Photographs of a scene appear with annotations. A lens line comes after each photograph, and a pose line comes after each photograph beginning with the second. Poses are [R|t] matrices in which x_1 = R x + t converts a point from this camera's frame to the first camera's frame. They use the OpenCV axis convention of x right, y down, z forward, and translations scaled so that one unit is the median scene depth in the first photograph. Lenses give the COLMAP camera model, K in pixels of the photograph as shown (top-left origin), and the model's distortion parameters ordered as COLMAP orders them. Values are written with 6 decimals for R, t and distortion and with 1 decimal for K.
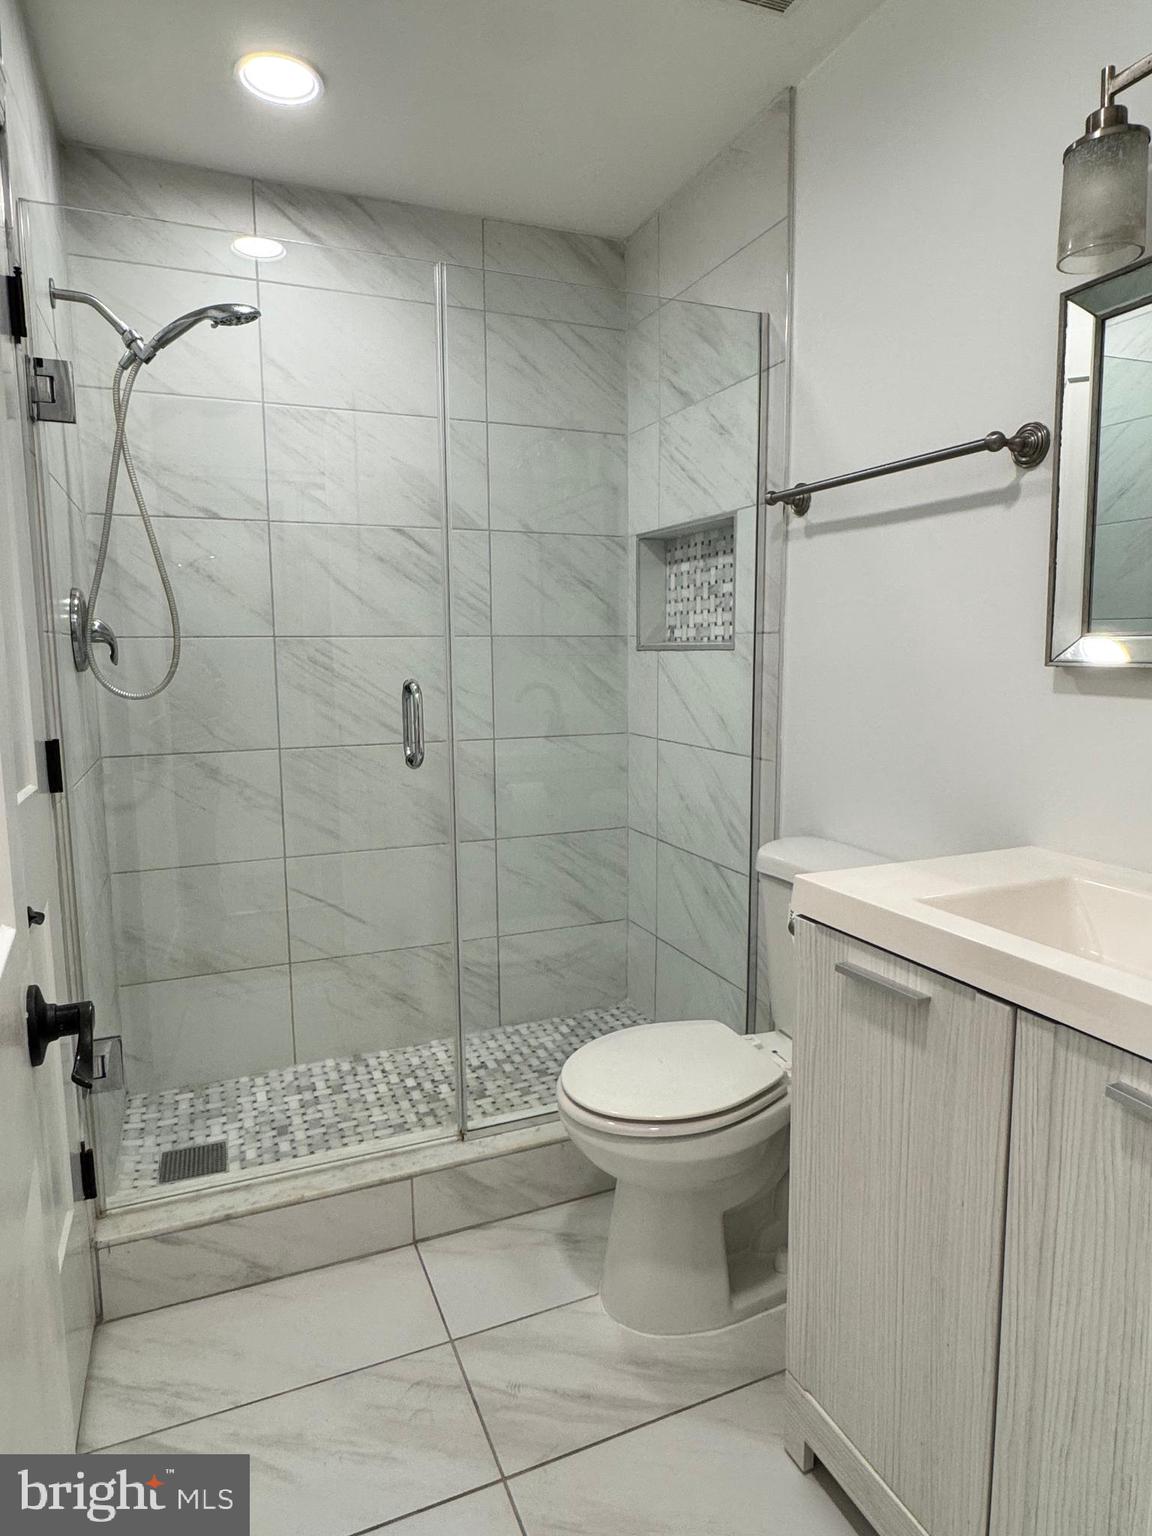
lens RADIAL K [[919.7, 0, 582.2], [0, 919.7, 766.6], [0, 0, 1]] dist [-0.008399, 0.003952]
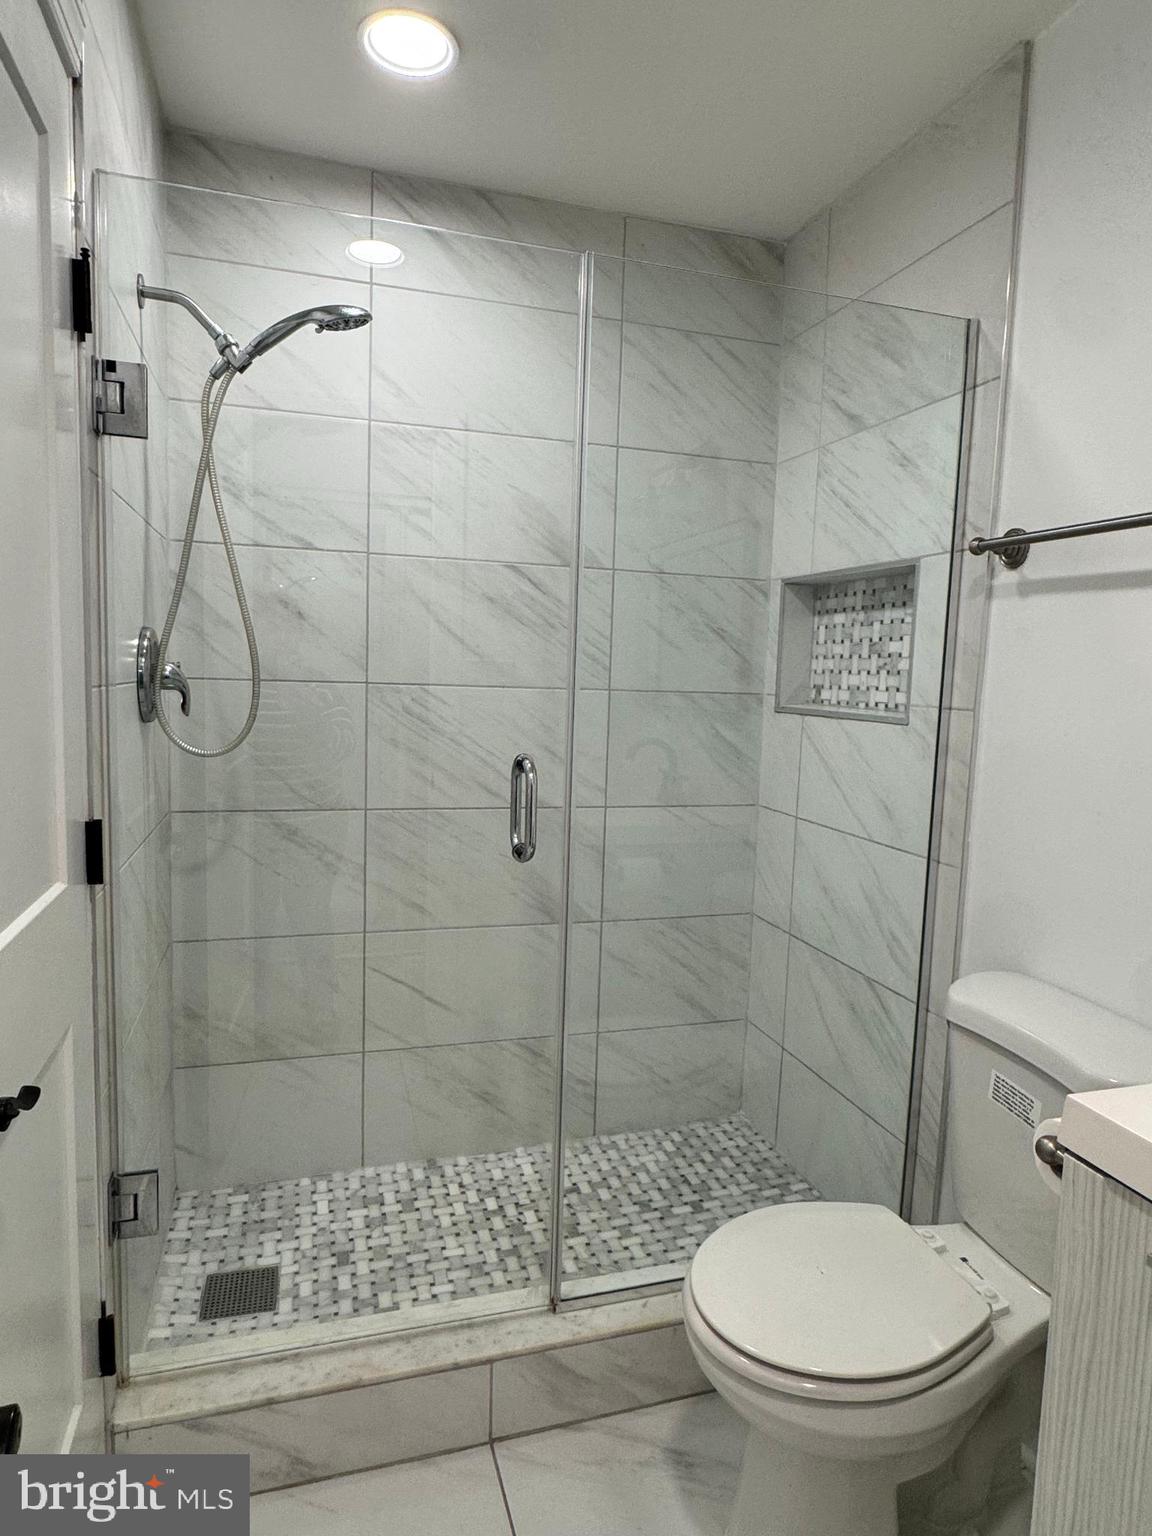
lens RADIAL K [[919.7, 0, 577.0], [0, 919.7, 770.1], [0, 0, 1]] dist [-0.008399, 0.003952]
pose [[0.994153, 0.050623, -0.095375, -0.049364], [-0.052695, 0.998424, -0.019331, -0.055158], [0.094246, 0.024244, 0.995254, 0.151980]]
